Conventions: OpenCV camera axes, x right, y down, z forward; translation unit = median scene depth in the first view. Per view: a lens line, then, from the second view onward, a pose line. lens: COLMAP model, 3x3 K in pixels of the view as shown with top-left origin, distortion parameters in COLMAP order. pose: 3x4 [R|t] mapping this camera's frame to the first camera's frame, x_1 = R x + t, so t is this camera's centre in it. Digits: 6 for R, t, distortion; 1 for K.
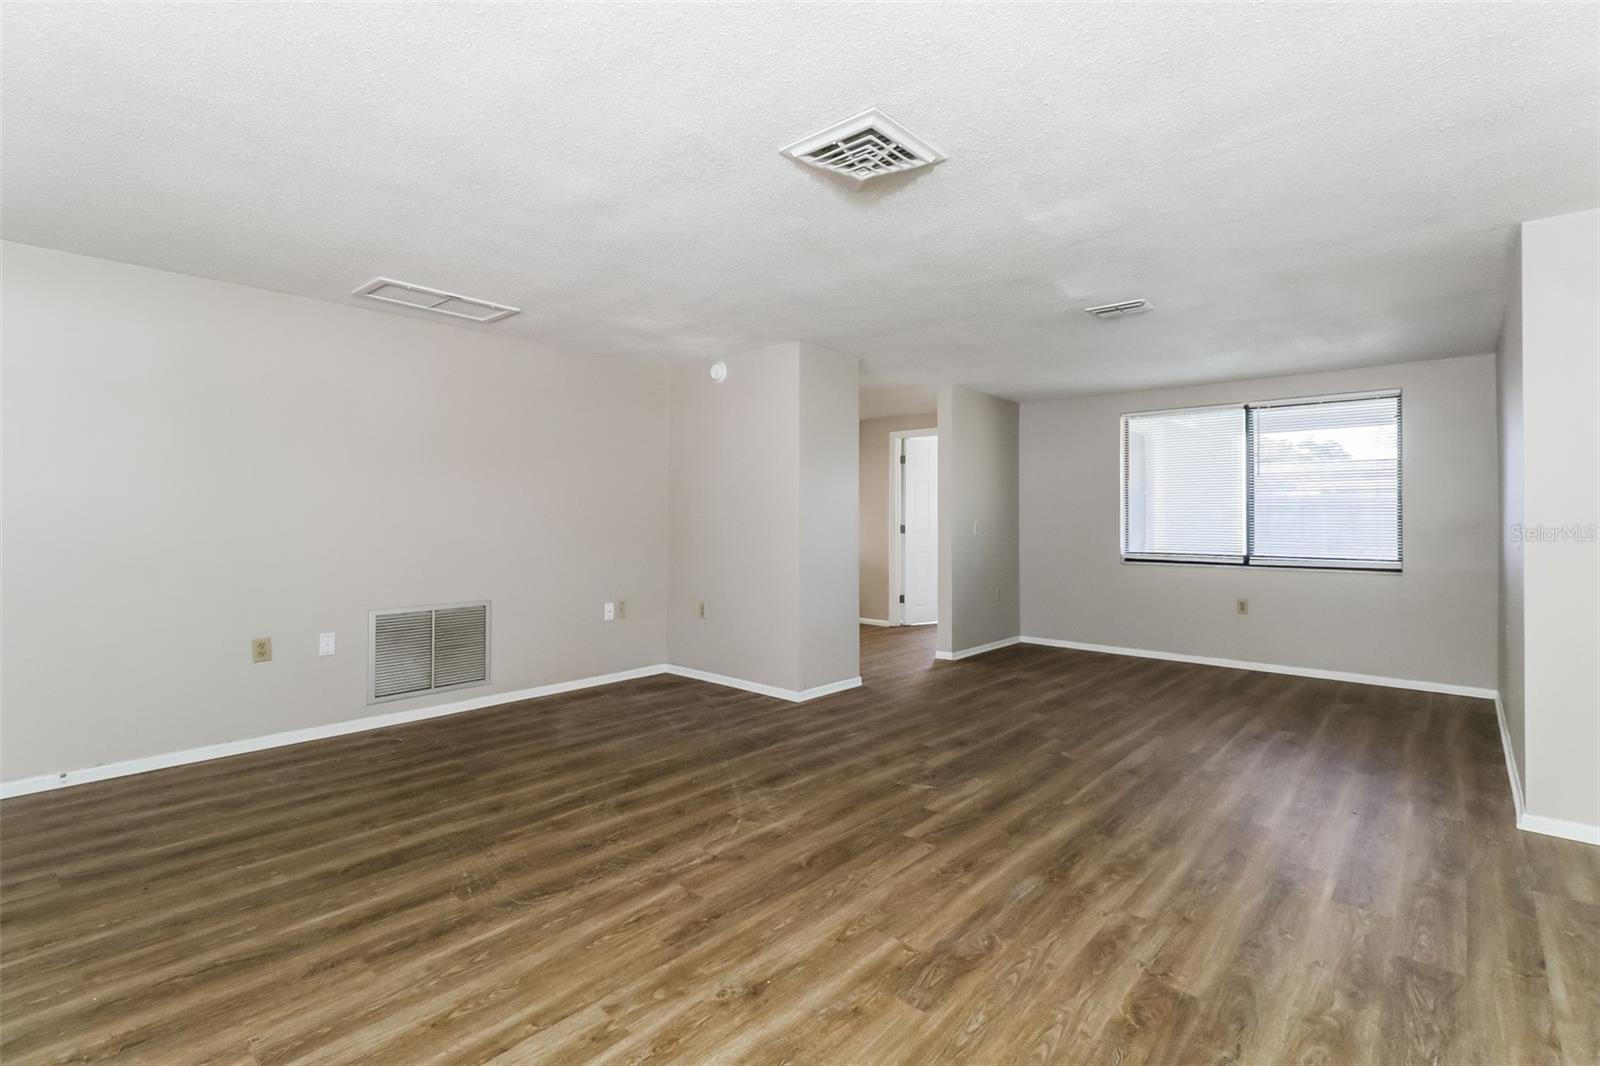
lens RADIAL K [[735.5, 0, 792.7], [0, 735.5, 519.2], [0, 0, 1]] dist [0.005449, -0.000197]
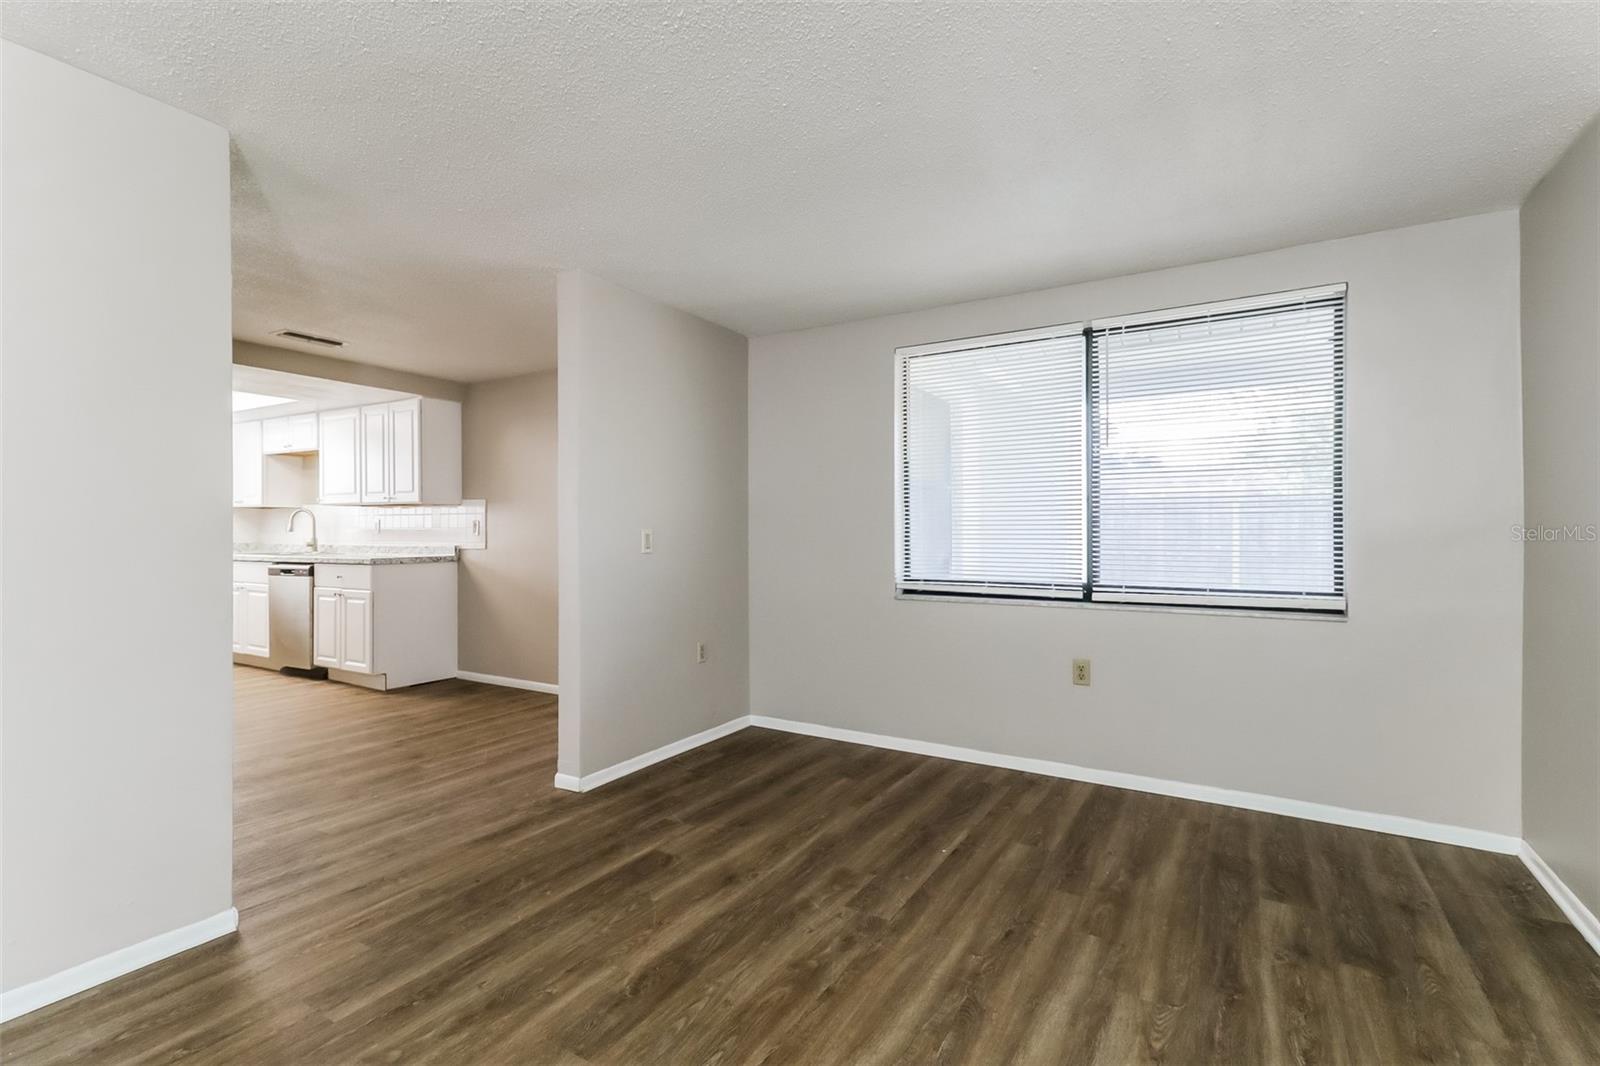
lens RADIAL K [[735.5, 0, 802.7], [0, 735.5, 539.3], [0, 0, 1]] dist [0.005449, -0.000197]
pose [[0.981172, -0.004012, 0.193093, 0.277185], [0.002230, 0.999953, 0.009445, 0.007263], [-0.193122, -0.008837, 0.981135, 0.463816]]
